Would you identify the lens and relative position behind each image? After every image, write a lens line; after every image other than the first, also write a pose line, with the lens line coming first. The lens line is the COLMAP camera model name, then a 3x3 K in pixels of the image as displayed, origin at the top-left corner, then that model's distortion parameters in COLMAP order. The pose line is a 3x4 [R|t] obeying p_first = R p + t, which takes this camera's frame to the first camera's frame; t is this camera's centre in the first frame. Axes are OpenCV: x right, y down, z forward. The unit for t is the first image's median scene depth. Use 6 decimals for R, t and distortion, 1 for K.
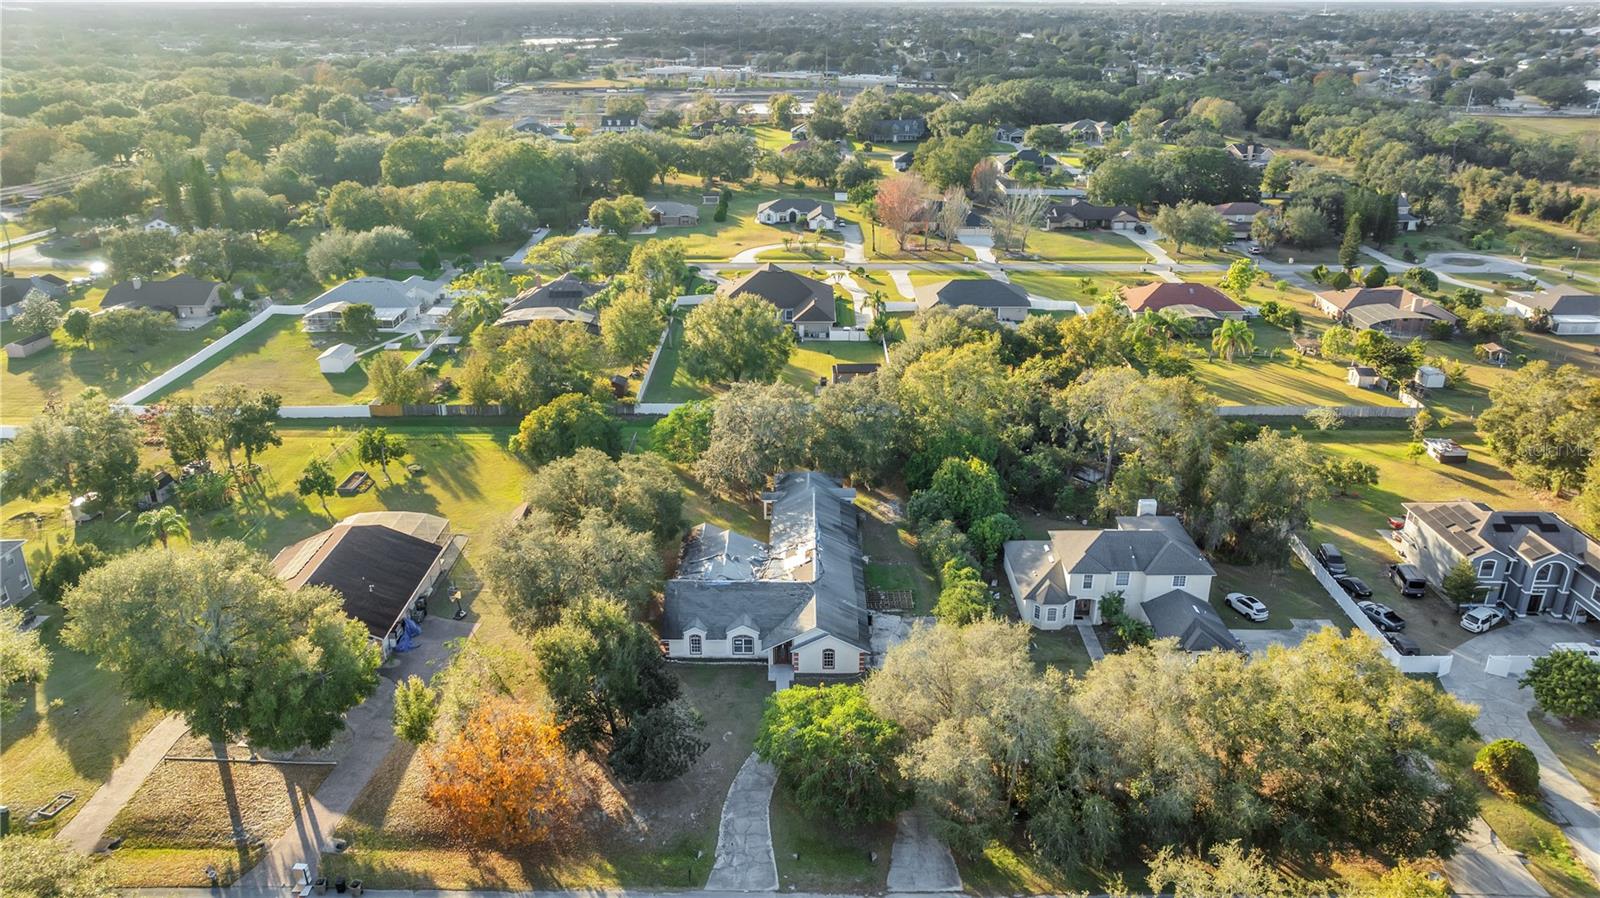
lens RADIAL K [[1119.7, 0, 800.0], [0, 1119.7, 449.0], [0, 0, 1]] dist [-0.007335, -0.000738]
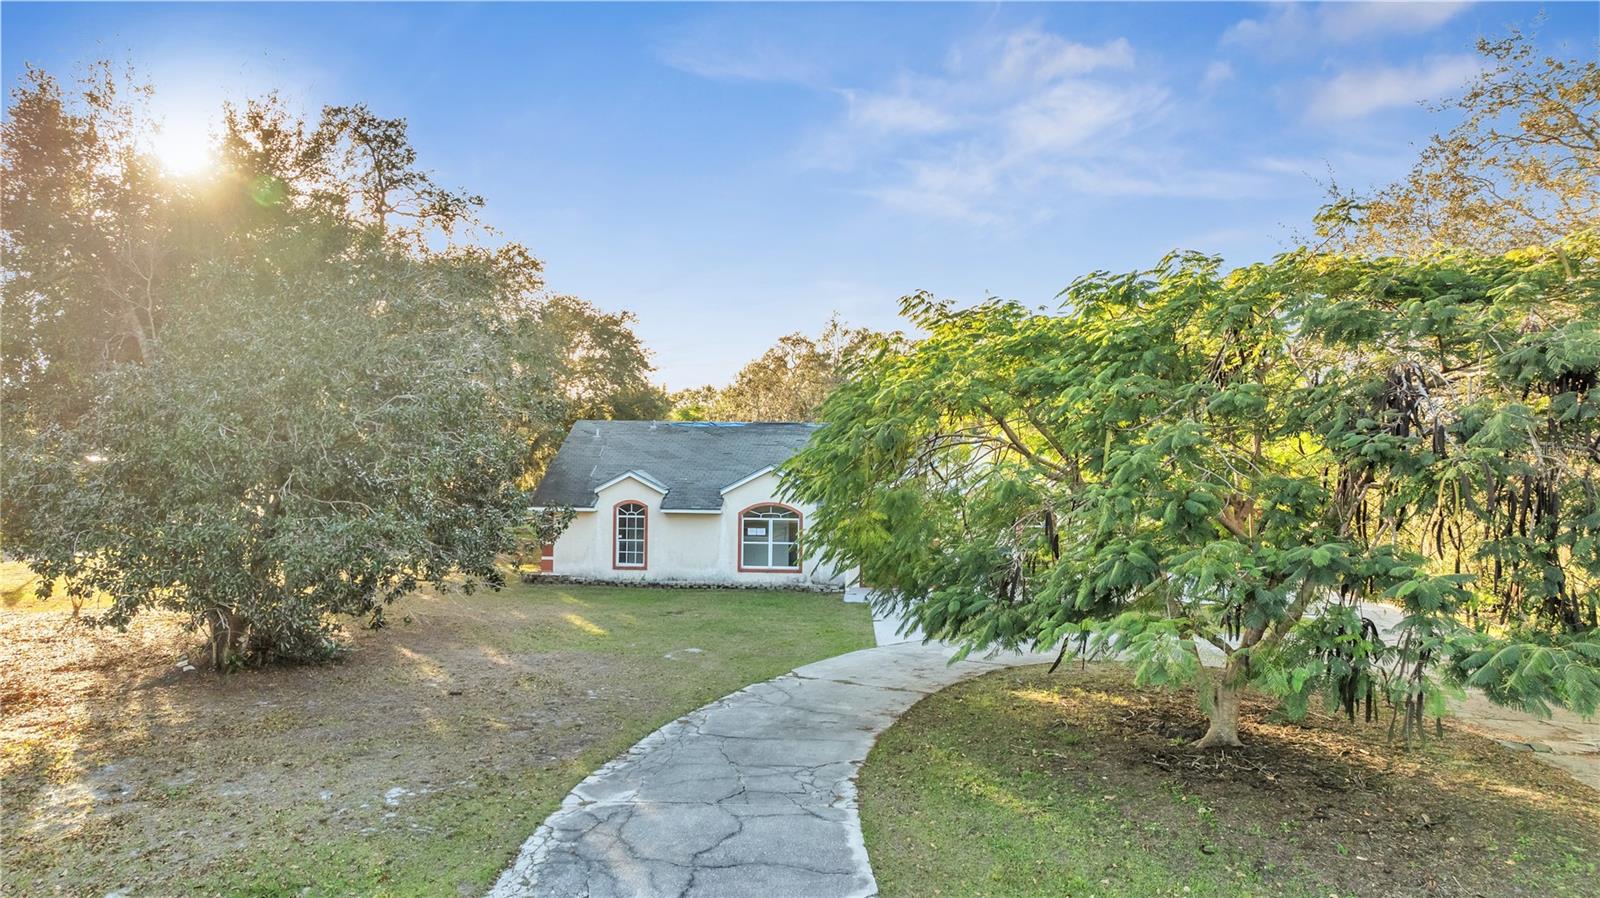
lens RADIAL K [[1125.4, 0, 800.0], [0, 1125.4, 449.0], [0, 0, 1]] dist [-0.010818, -0.003462]
pose [[0.998100, 0.009508, -0.060873, -0.021551], [-0.032247, 0.922503, -0.384641, 0.279681], [0.052499, 0.385873, 0.921057, 0.677656]]
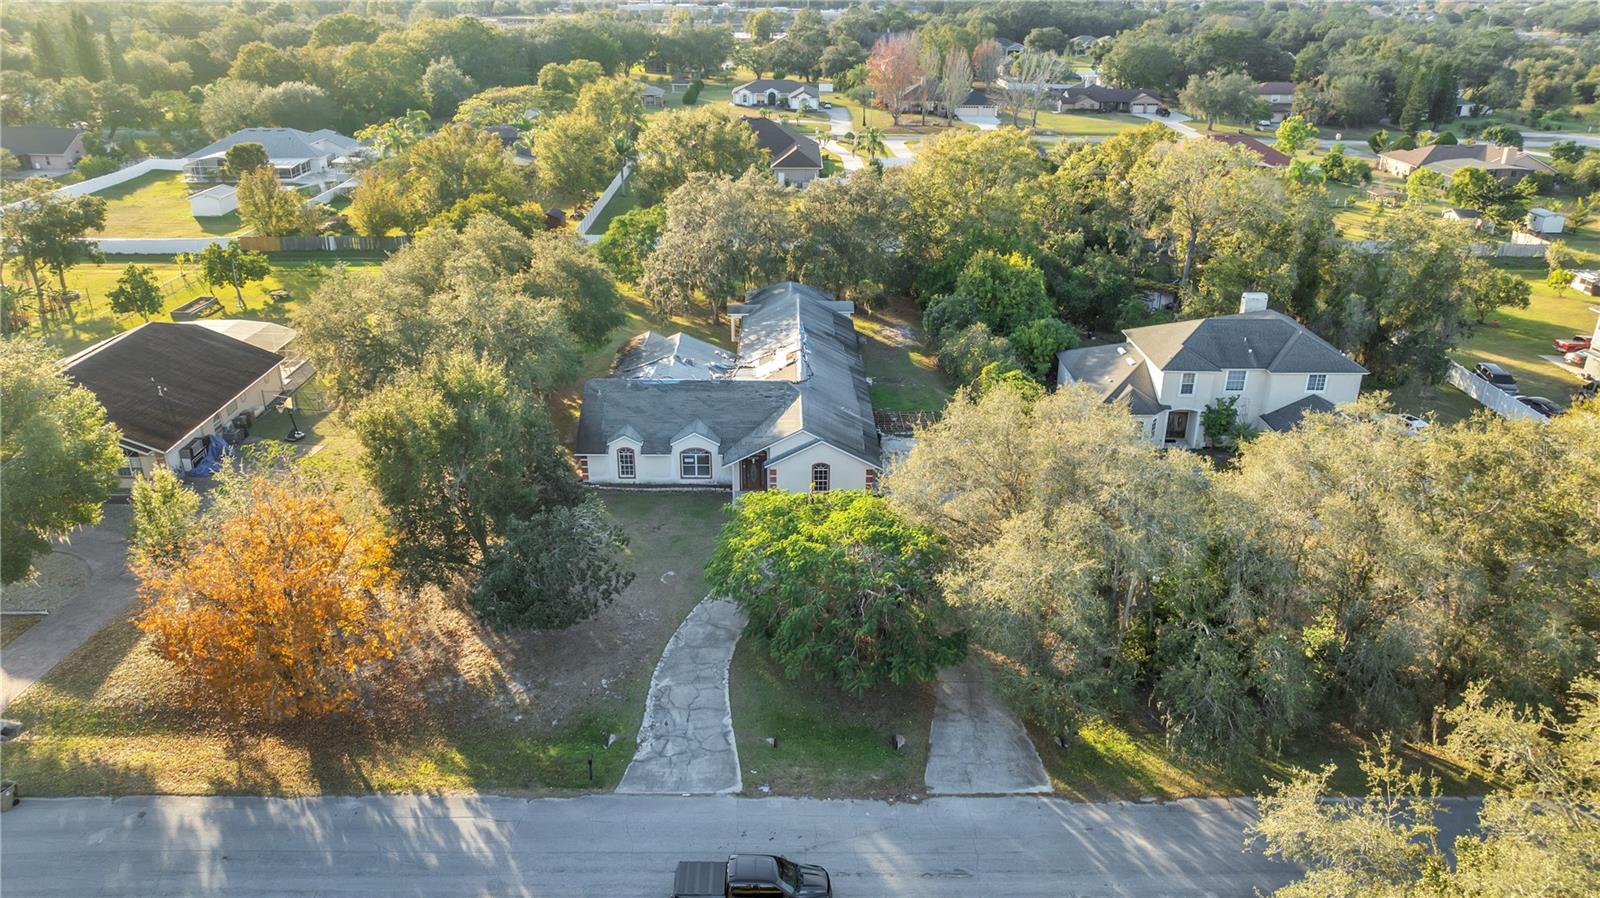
lens RADIAL K [[1124.5, 0, 800.0], [0, 1124.5, 449.0], [0, 0, 1]] dist [-0.033366, 0.057237]
pose [[0.999845, 0.000594, 0.017577, 0.000934], [-0.000955, 0.999789, 0.020537, 0.151631], [-0.017561, -0.020551, 0.999635, 0.310710]]
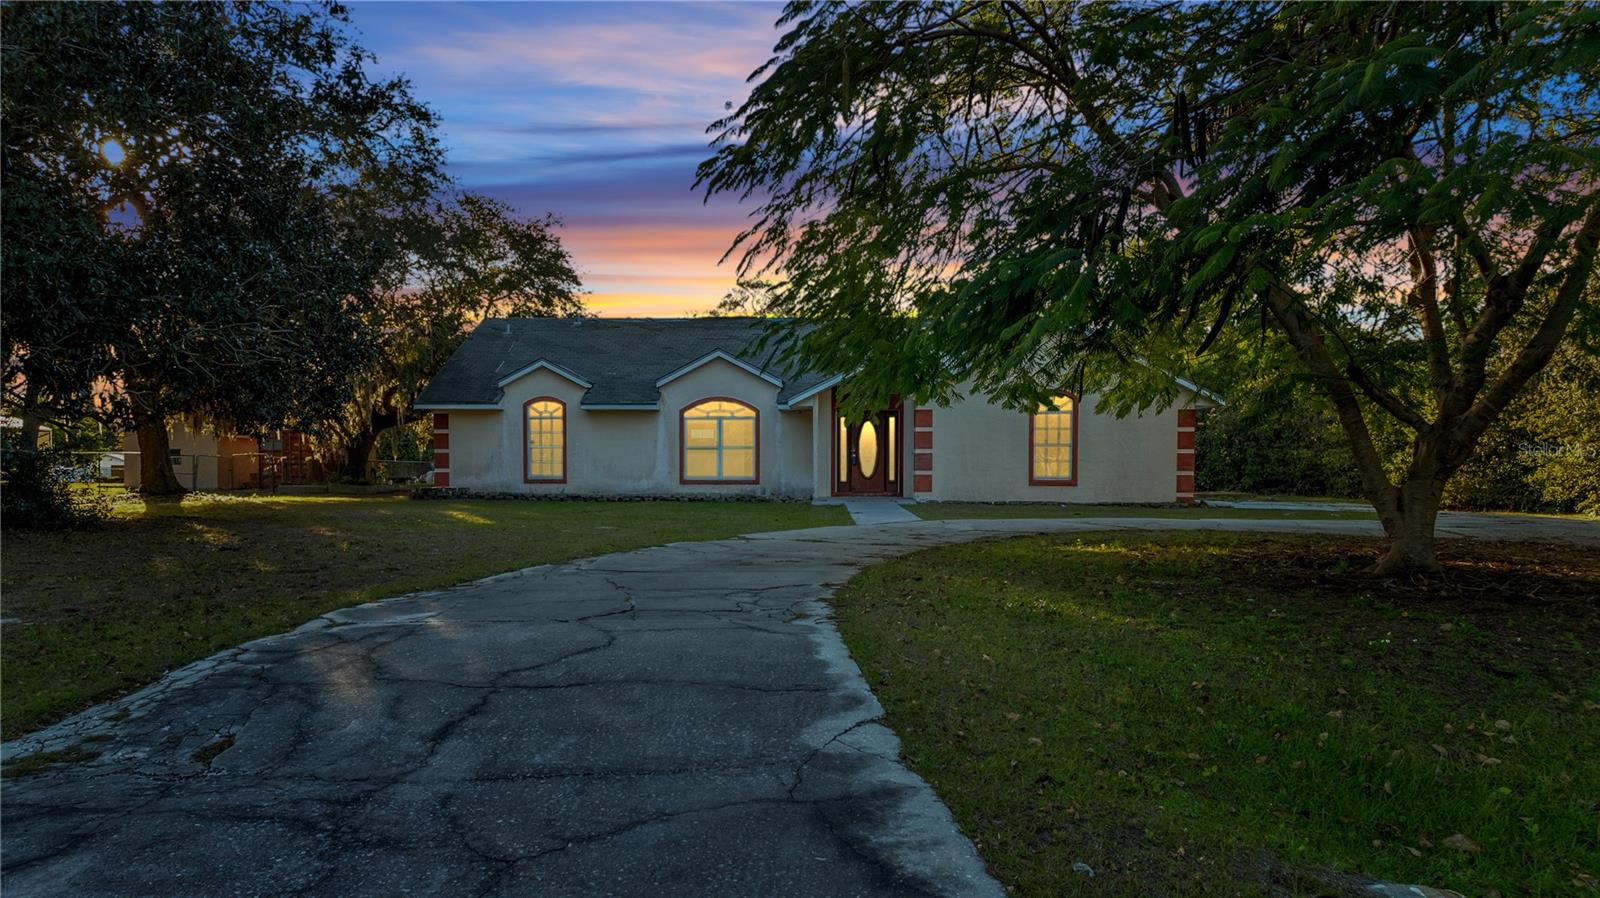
lens RADIAL K [[1142.7, 0, 796.3], [0, 1142.7, 536.8], [0, 0, 1]] dist [-0.010603, -0.001624]
pose [[0.999376, 0.003113, -0.035197, -0.022398], [-0.014443, 0.945094, -0.326480, 0.286327], [0.032248, 0.326784, 0.944549, 0.746084]]
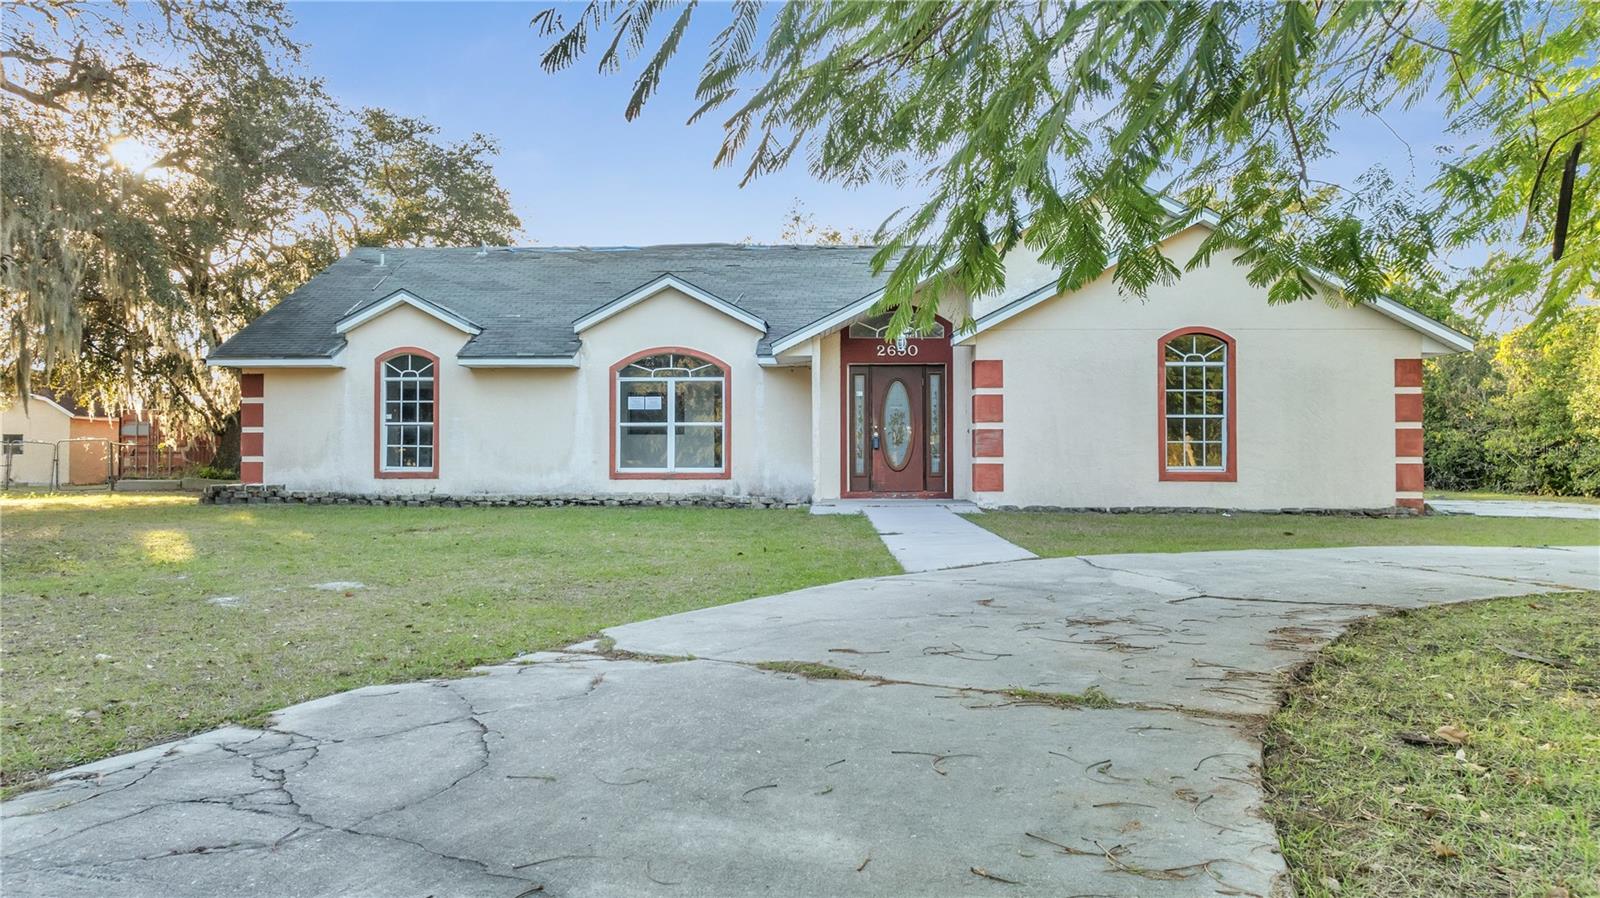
lens RADIAL K [[1125.4, 0, 800.0], [0, 1125.4, 449.0], [0, 0, 1]] dist [-0.010818, -0.003462]
pose [[0.999464, -0.001559, -0.032696, -0.024261], [-0.011342, 0.920493, -0.390595, 0.249518], [0.030705, 0.390757, 0.919982, 0.836672]]
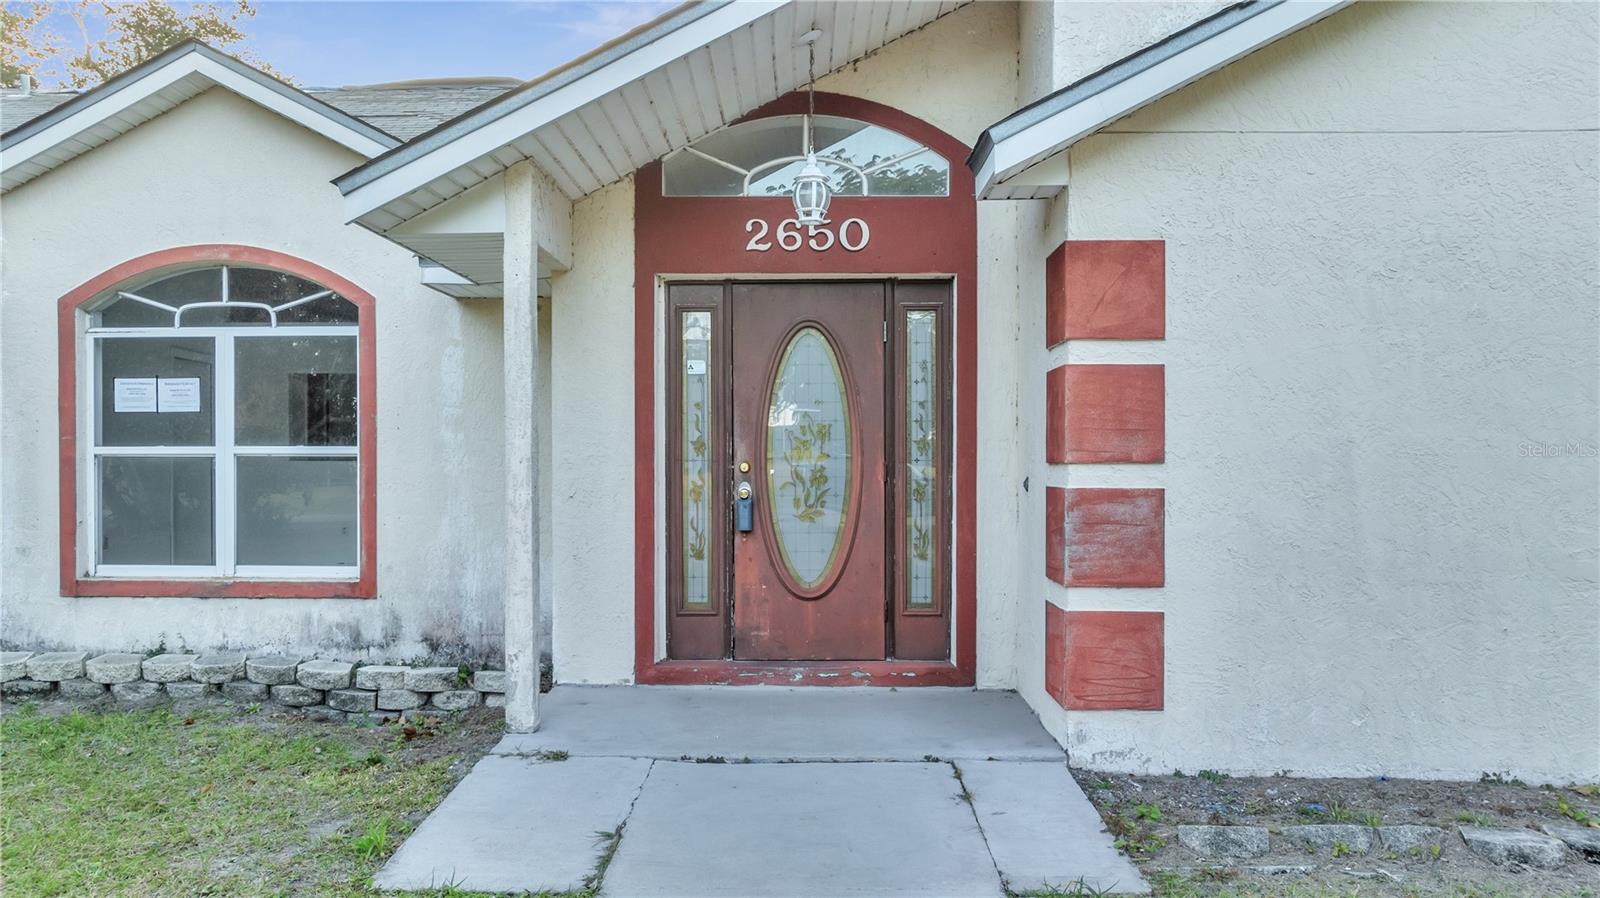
lens RADIAL K [[1125.4, 0, 800.0], [0, 1125.4, 449.0], [0, 0, 1]] dist [-0.010818, -0.003462]
pose [[0.999694, 0.000794, -0.024740, -0.014293], [-0.010321, 0.921837, -0.387441, 0.201680], [0.022498, 0.387578, 0.921562, 0.938185]]
